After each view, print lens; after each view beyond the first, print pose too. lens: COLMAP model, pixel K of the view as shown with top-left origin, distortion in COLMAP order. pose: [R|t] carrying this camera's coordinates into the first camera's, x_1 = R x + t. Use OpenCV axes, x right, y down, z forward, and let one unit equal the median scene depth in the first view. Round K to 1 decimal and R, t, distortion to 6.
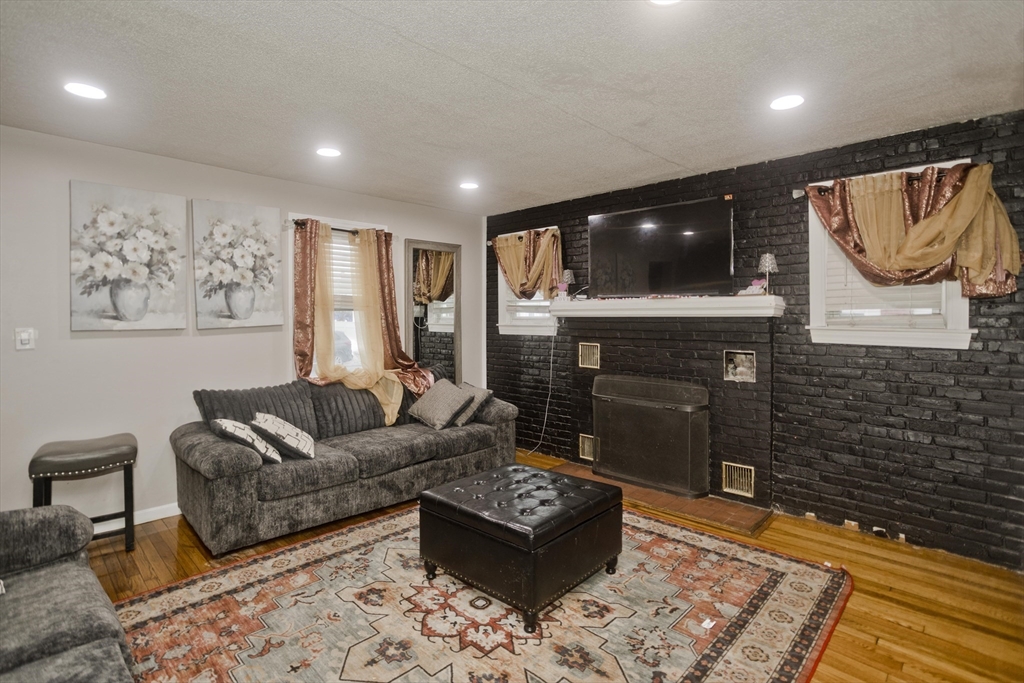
lens RADIAL K [[501.7, 0, 513.1], [0, 501.7, 329.8], [0, 0, 1]] dist [-0.059601, 0.041023]
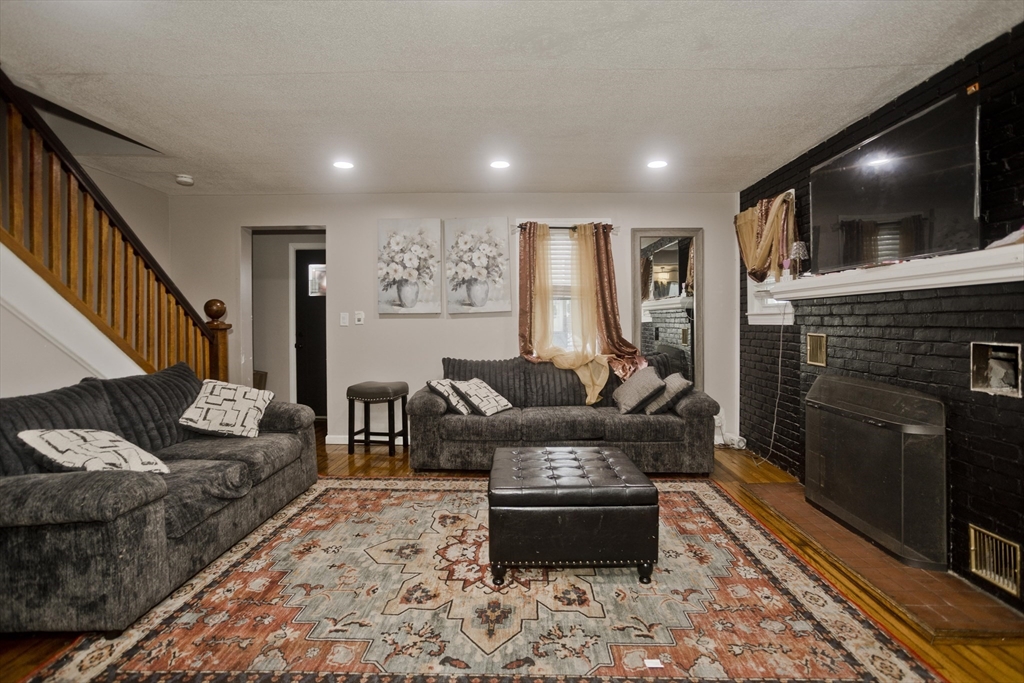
lens RADIAL K [[491.9, 0, 504.5], [0, 491.9, 341.7], [0, 0, 1]] dist [-0.052054, 0.030110]
pose [[0.686441, 0.033873, -0.726397, 0.480875], [-0.018472, 0.999404, 0.029148, 0.034828], [0.726951, -0.006590, 0.686657, 0.177313]]
